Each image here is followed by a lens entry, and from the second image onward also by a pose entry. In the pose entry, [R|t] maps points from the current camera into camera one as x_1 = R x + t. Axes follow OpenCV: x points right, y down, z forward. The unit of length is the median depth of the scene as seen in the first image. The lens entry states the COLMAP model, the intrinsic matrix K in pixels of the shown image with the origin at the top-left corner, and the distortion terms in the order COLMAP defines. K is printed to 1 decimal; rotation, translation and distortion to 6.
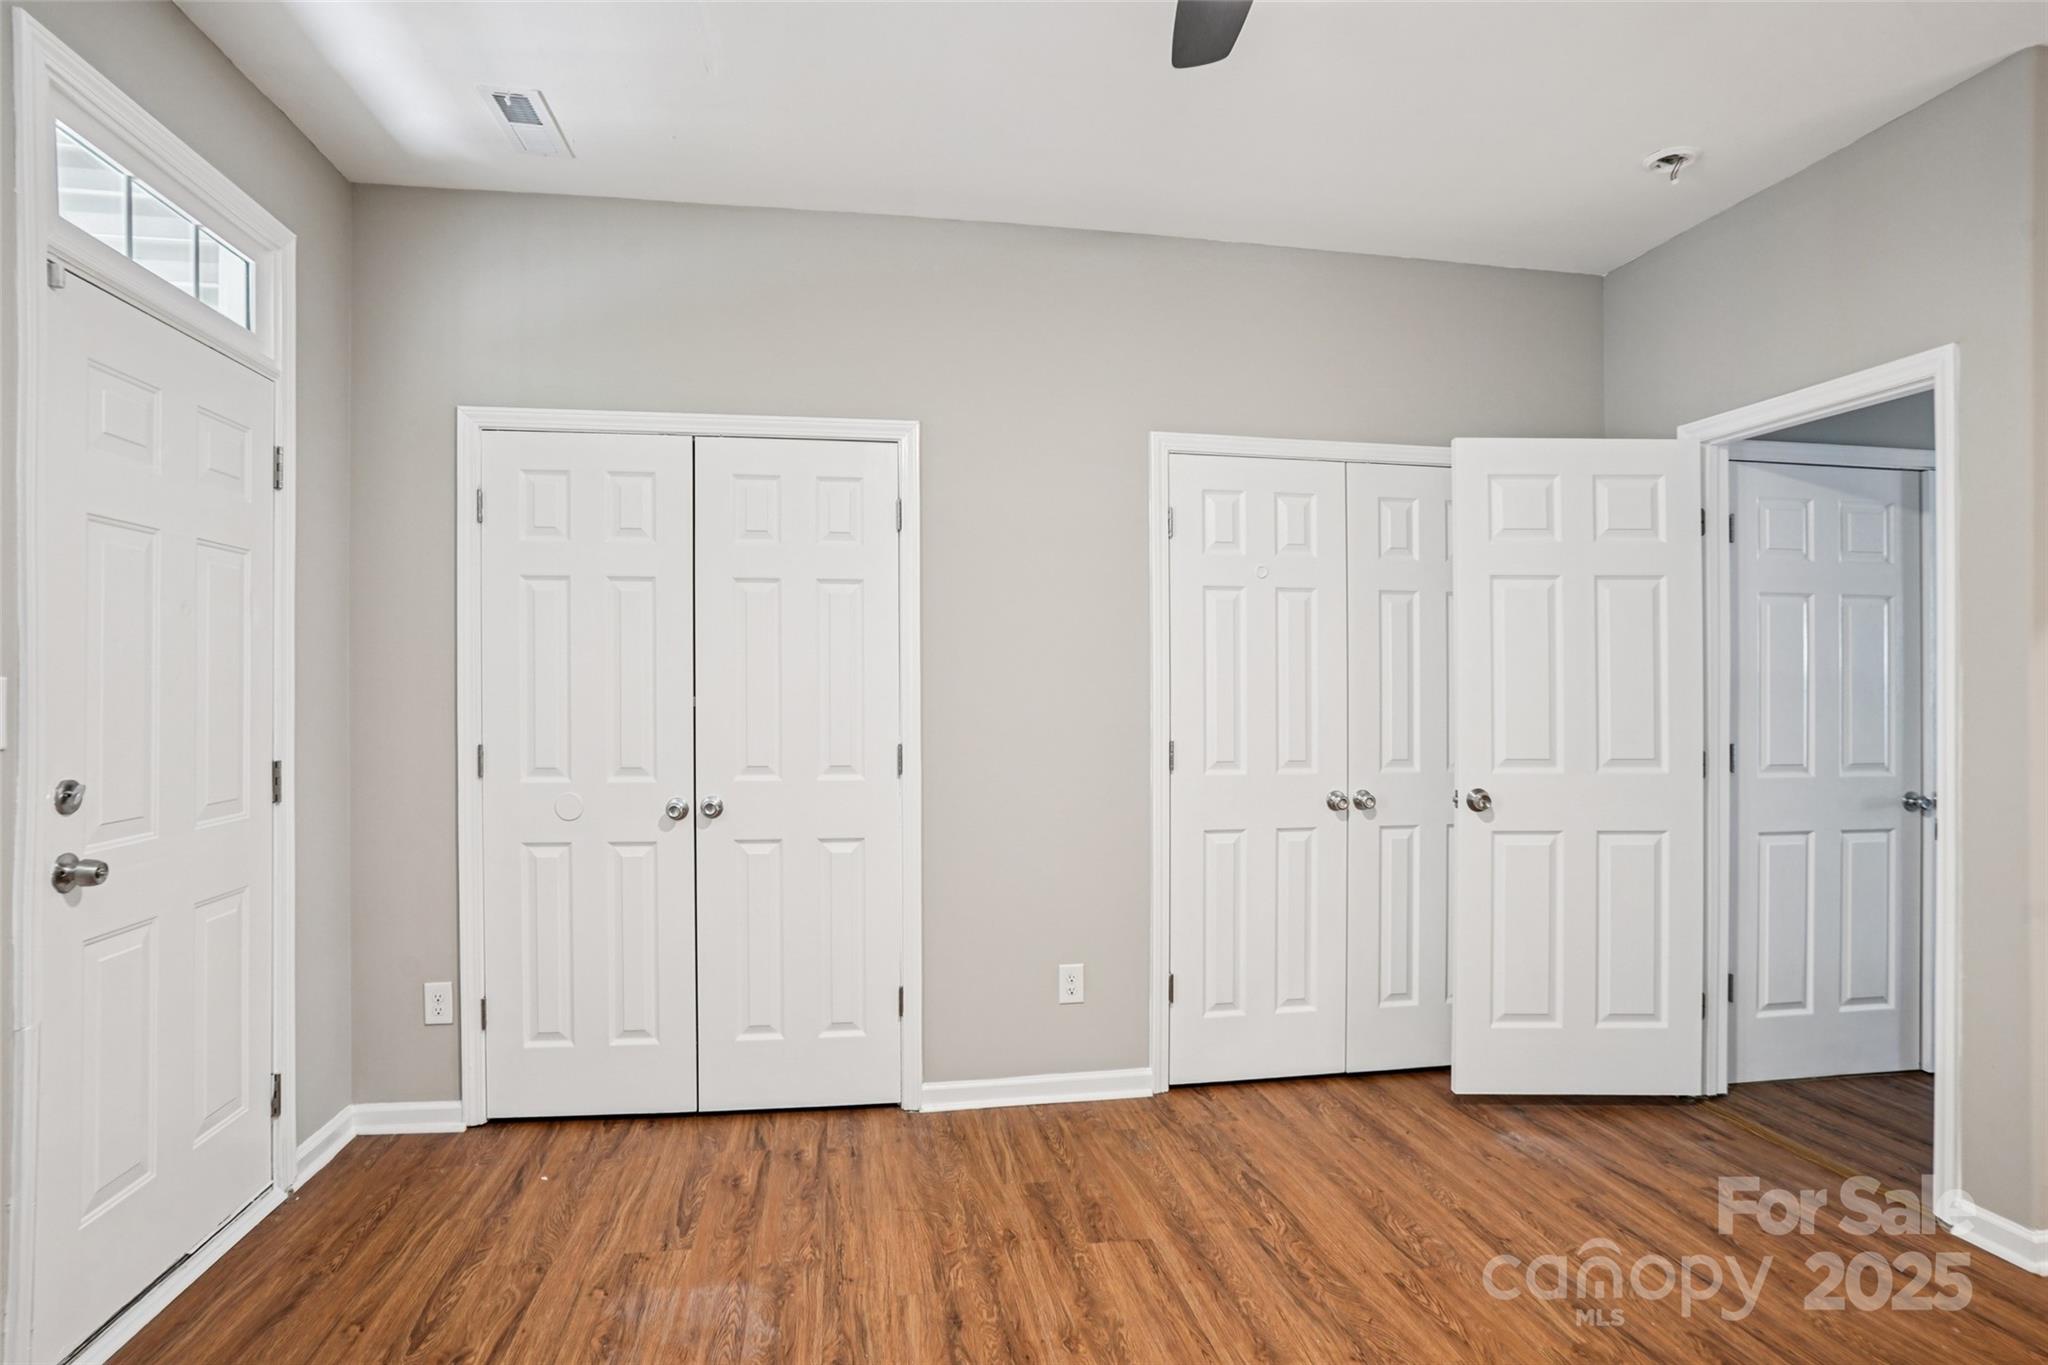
lens RADIAL K [[1121.6, 0, 1031.8], [0, 1121.6, 677.7], [0, 0, 1]] dist [-0.078490, 0.044770]
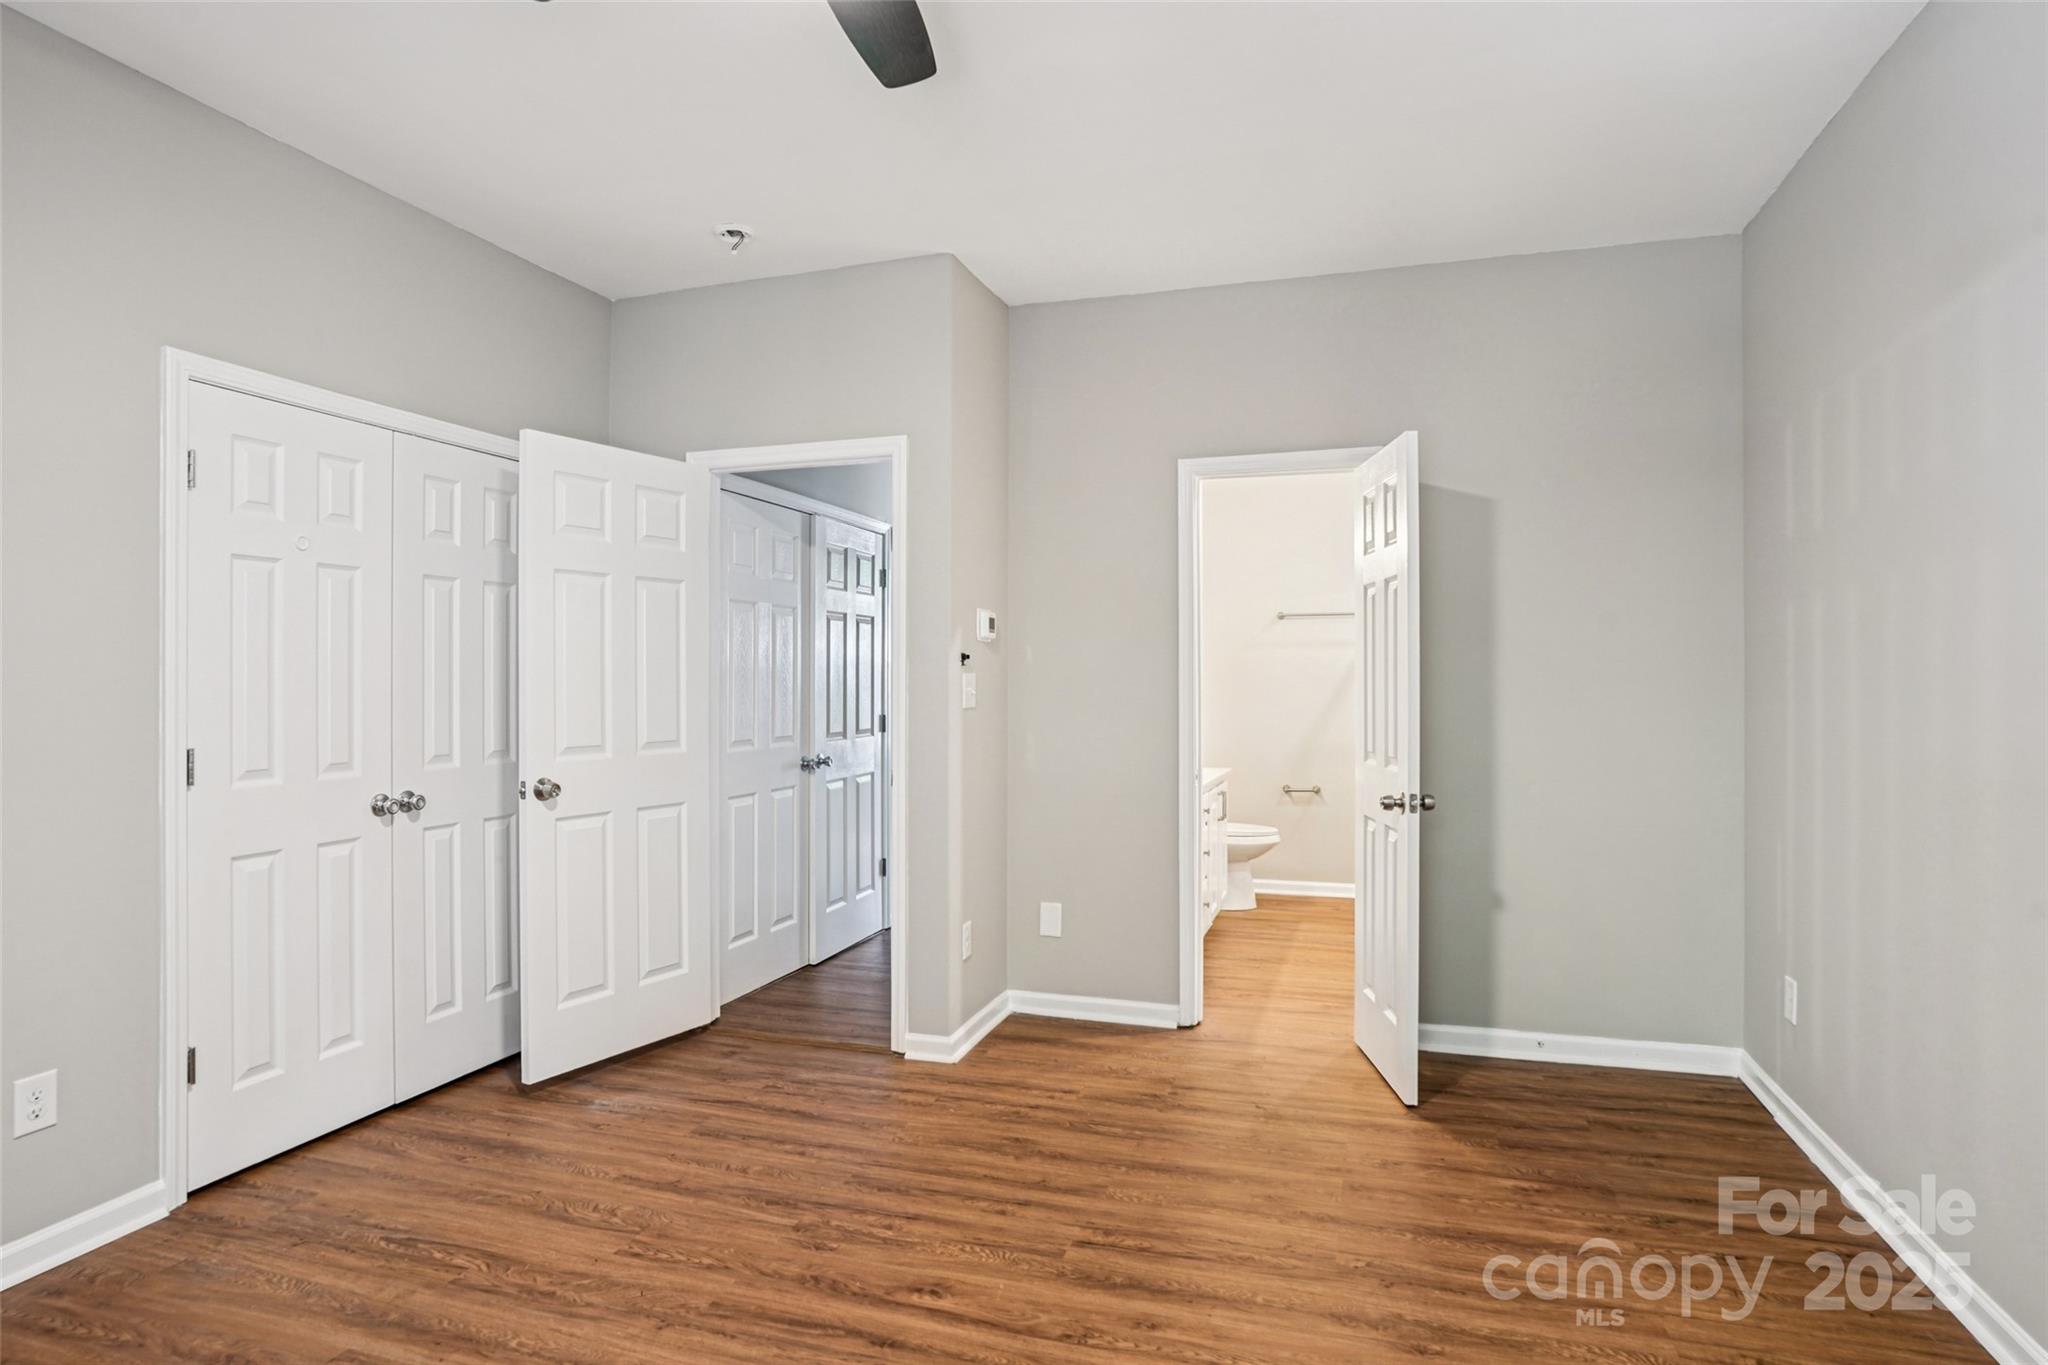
lens RADIAL K [[1121.6, 0, 1031.8], [0, 1121.6, 677.7], [0, 0, 1]] dist [-0.078490, 0.044770]
pose [[0.460137, -0.002713, 0.887844, -0.303231], [-0.003388, 0.999983, 0.004812, 0.001603], [-0.887842, -0.005222, 0.460119, 0.142614]]
